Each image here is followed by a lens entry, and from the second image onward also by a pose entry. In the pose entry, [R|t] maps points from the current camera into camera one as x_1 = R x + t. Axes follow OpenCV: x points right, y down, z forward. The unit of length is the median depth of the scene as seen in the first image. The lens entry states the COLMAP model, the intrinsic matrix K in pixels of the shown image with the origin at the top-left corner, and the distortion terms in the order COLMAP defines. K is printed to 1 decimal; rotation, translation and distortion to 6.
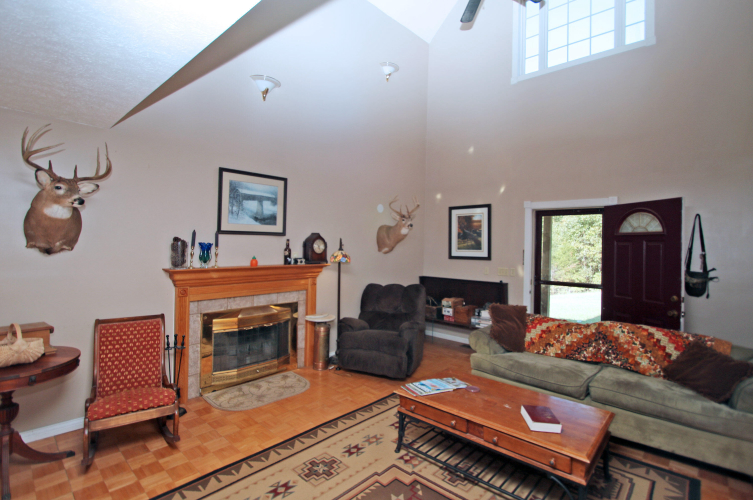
lens RADIAL K [[362.8, 0, 376.0], [0, 362.8, 240.0], [0, 0, 1]] dist [-0.012545, 0.000357]
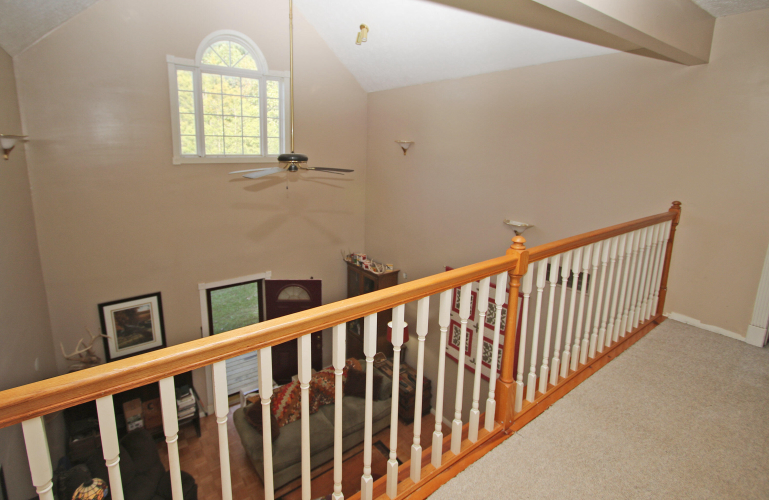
lens RADIAL K [[369.5, 0, 352.3], [0, 369.5, 220.5], [0, 0, 1]] dist [-0.001717, -0.000198]
pose [[0.224054, -0.205539, 0.952656, -0.583483], [-0.012564, 0.976817, 0.213707, -0.652701], [-0.974496, -0.059851, 0.216278, 0.447913]]
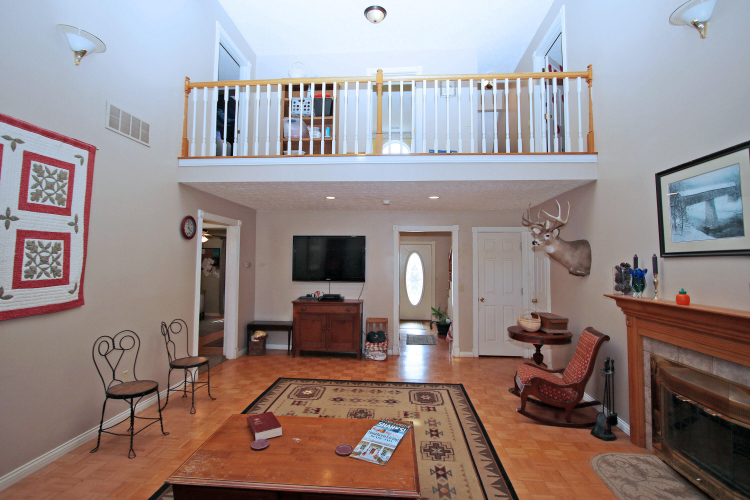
lens RADIAL K [[361.4, 0, 374.5], [0, 361.4, 240.0], [0, 0, 1]] dist [-0.012545, 0.000357]
pose [[-0.785031, -0.063917, -0.616150, 0.479846], [-0.018763, 0.996660, -0.079484, 0.016740], [0.619172, -0.050836, -0.783608, 1.111033]]
